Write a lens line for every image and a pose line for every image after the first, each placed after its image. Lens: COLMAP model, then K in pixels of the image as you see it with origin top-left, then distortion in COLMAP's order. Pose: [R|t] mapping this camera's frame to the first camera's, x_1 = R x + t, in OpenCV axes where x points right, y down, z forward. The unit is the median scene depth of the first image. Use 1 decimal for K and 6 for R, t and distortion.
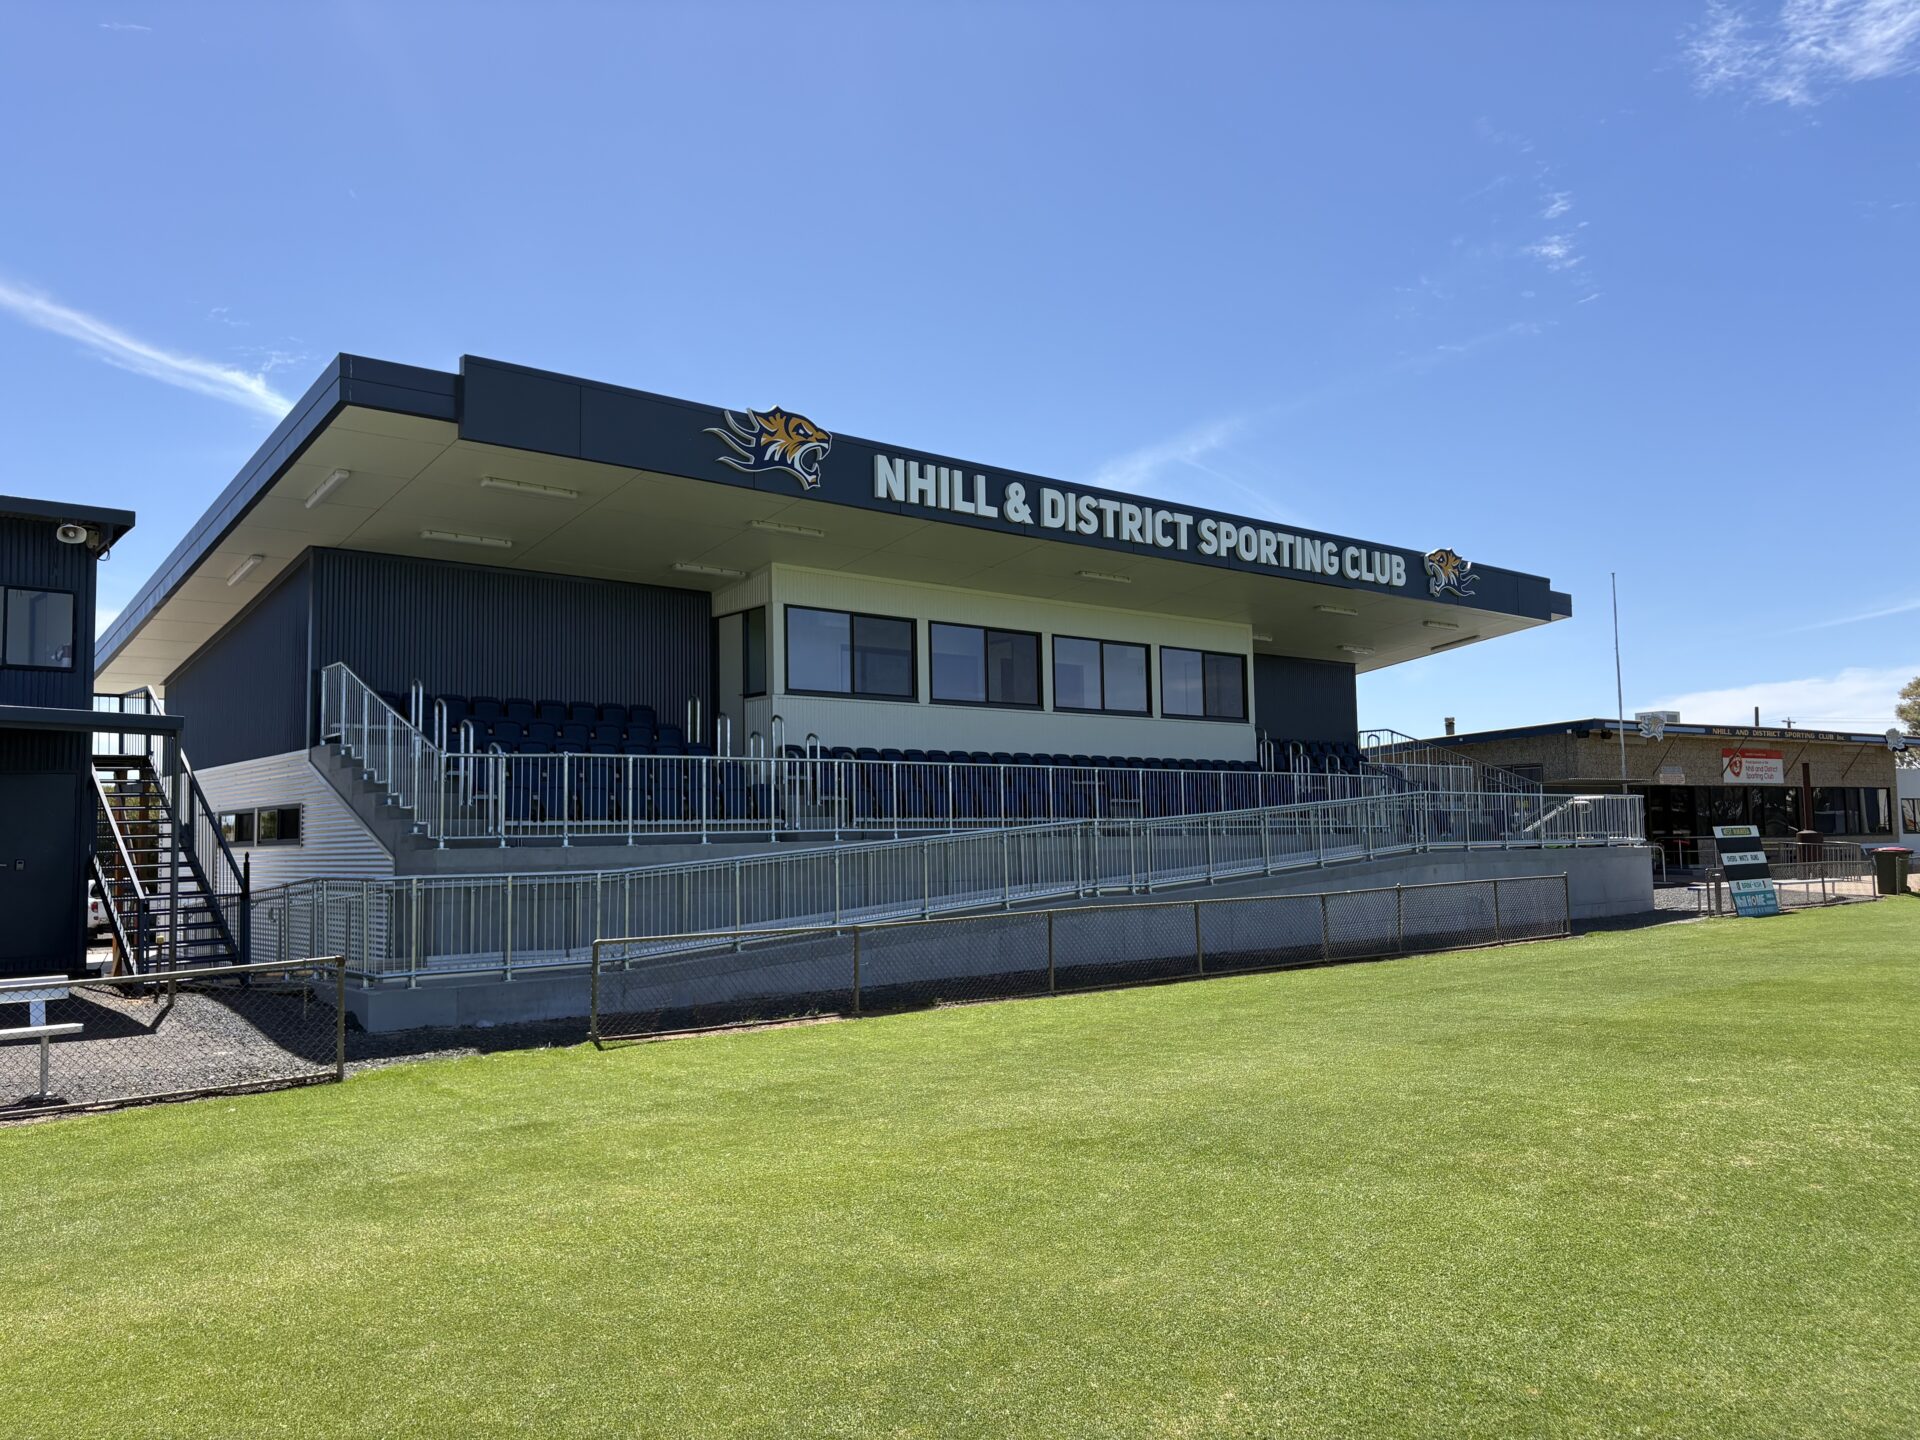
lens RADIAL K [[1466.6, 0, 960.0], [0, 1466.6, 720.0], [0, 0, 1]] dist [0.060246, -0.009852]
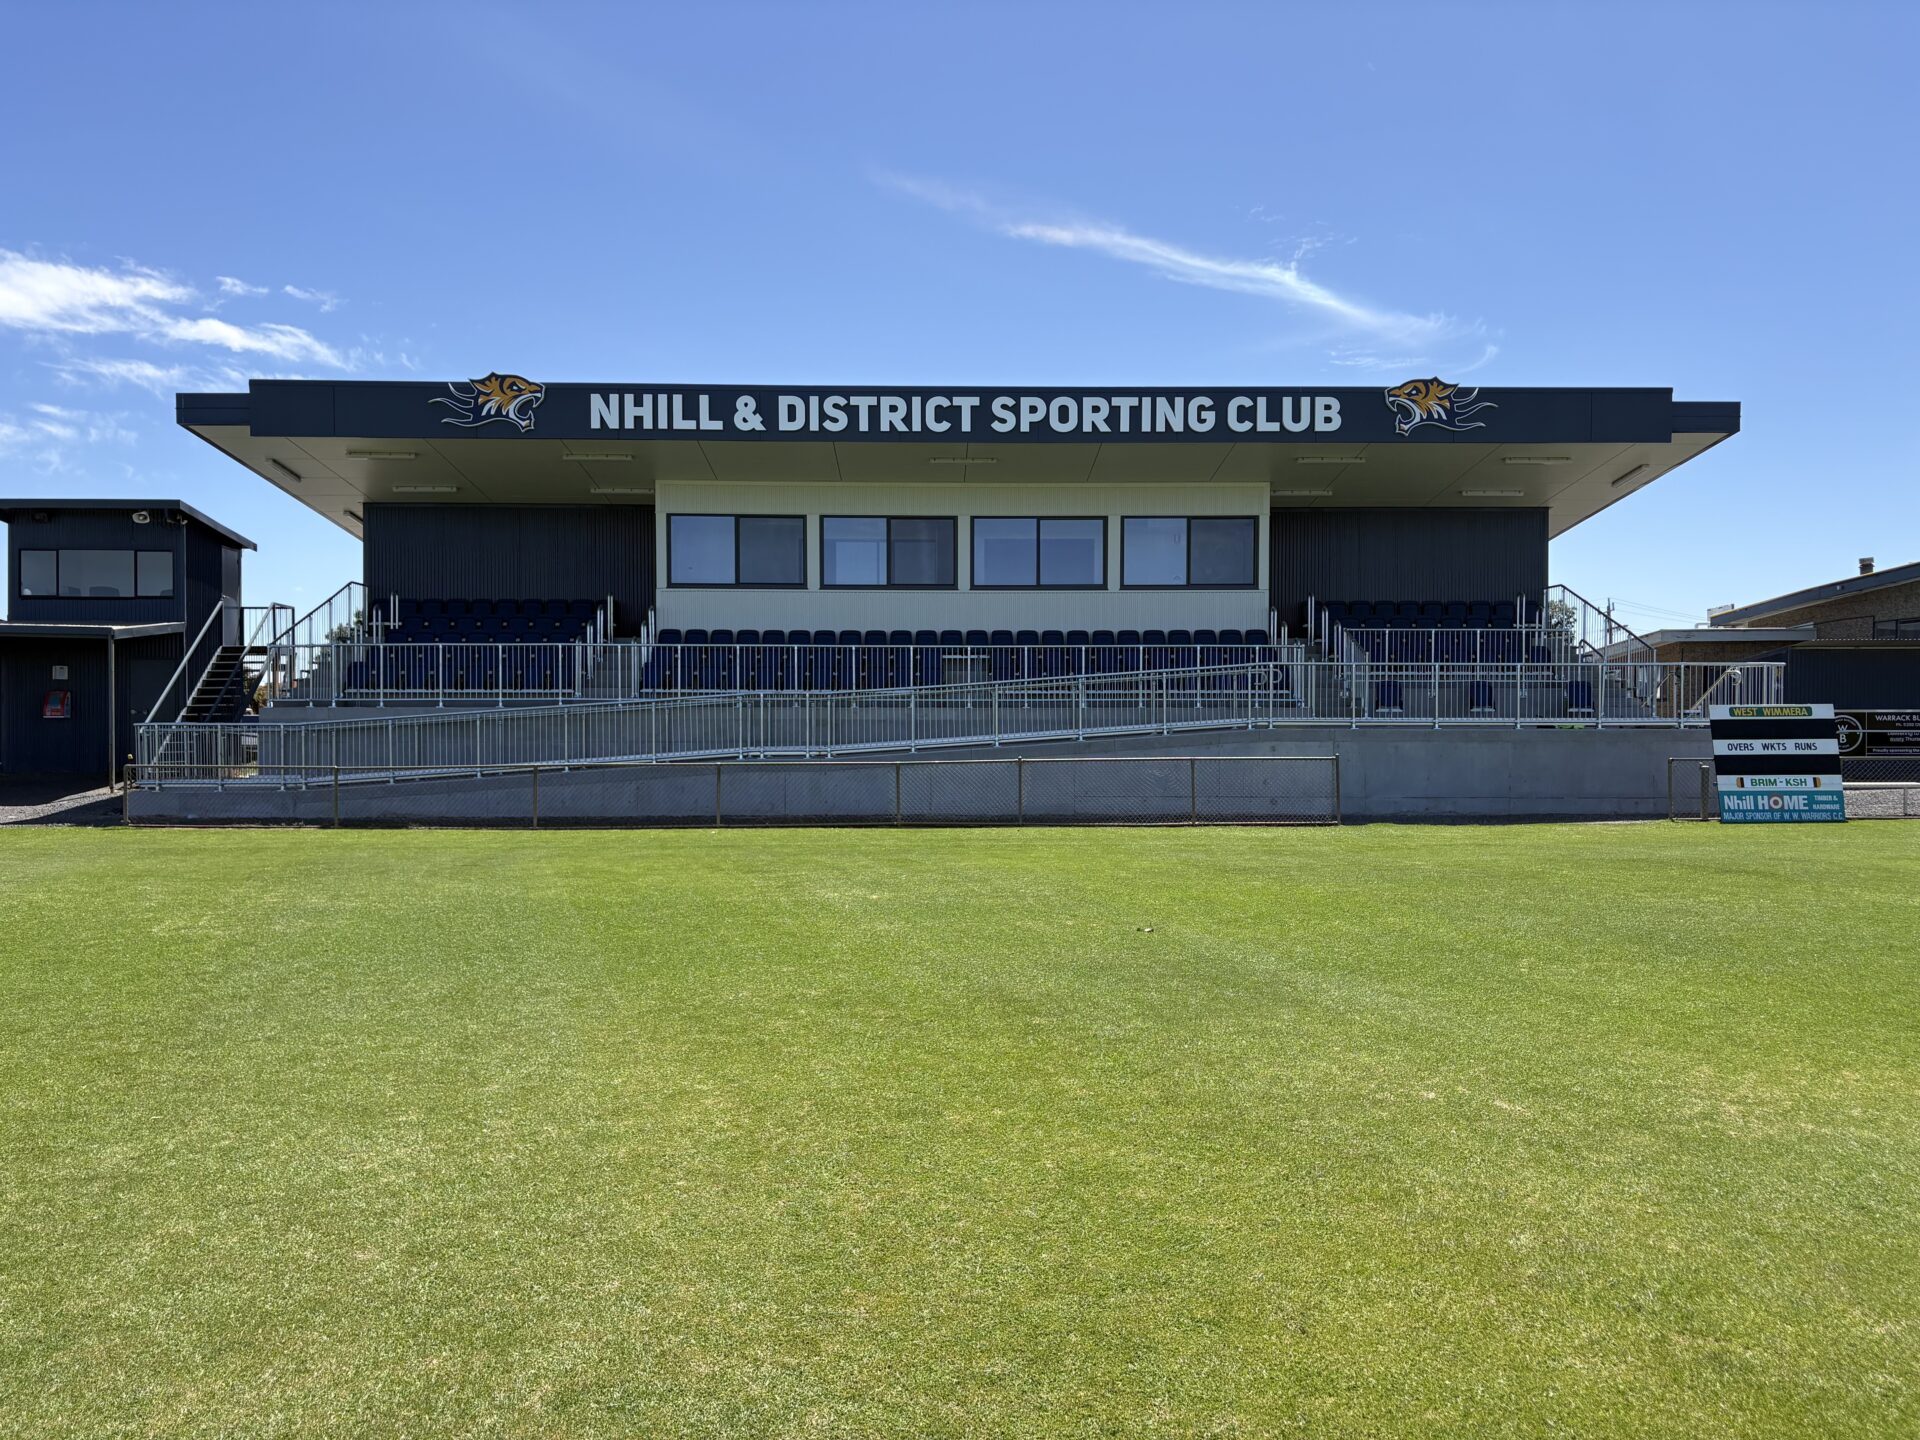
lens RADIAL K [[1491.8, 0, 960.0], [0, 1491.8, 720.0], [0, 0, 1]] dist [0.034179, -0.009908]
pose [[0.768959, 0.019869, -0.638990, 0.842774], [0.037605, 0.996380, 0.076235, 0.006223], [0.638191, -0.082651, 0.765428, 0.182439]]
